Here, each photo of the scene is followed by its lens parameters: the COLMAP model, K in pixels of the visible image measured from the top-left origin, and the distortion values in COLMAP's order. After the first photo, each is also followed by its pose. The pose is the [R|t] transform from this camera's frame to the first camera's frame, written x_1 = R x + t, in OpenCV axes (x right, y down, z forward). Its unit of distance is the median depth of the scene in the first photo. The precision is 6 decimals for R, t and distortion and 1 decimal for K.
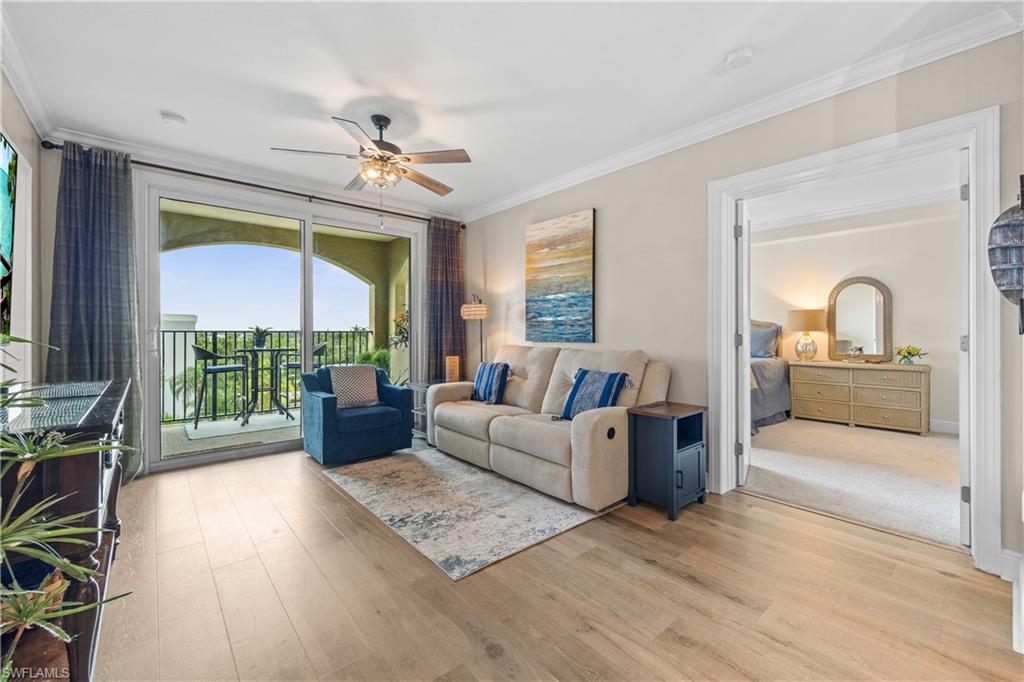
lens RADIAL K [[425.9, 0, 544.8], [0, 425.9, 332.5], [0, 0, 1]] dist [-0.000105, -0.000021]
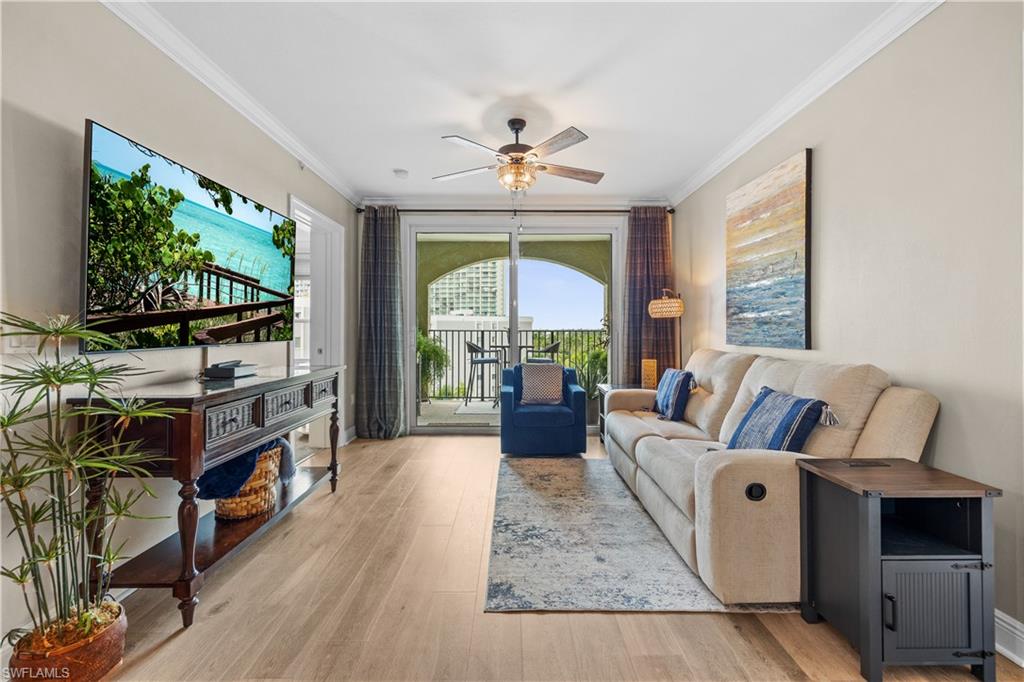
lens RADIAL K [[426.9, 0, 510.0], [0, 426.9, 328.5], [0, 0, 1]] dist [0.002455, 0.000484]
pose [[0.732390, -0.001688, -0.680884, 0.250062], [-0.001709, 0.999989, -0.004317, -0.005813], [0.680884, 0.004325, 0.732379, 0.209059]]
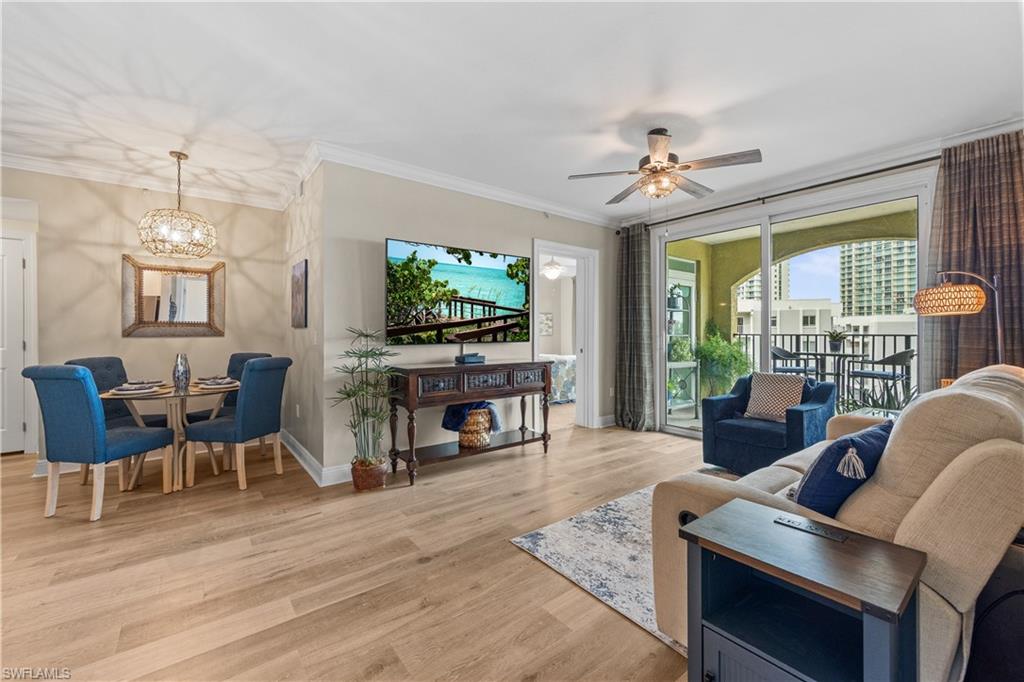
lens RADIAL K [[416.0, 0, 516.1], [0, 416.0, 328.7], [0, 0, 1]] dist [-0.016269, 0.000052]
pose [[-0.092625, -0.011800, -0.995631, 0.552975], [-0.000435, 0.999930, -0.011810, -0.007071], [0.995701, -0.000660, -0.092623, 0.635541]]
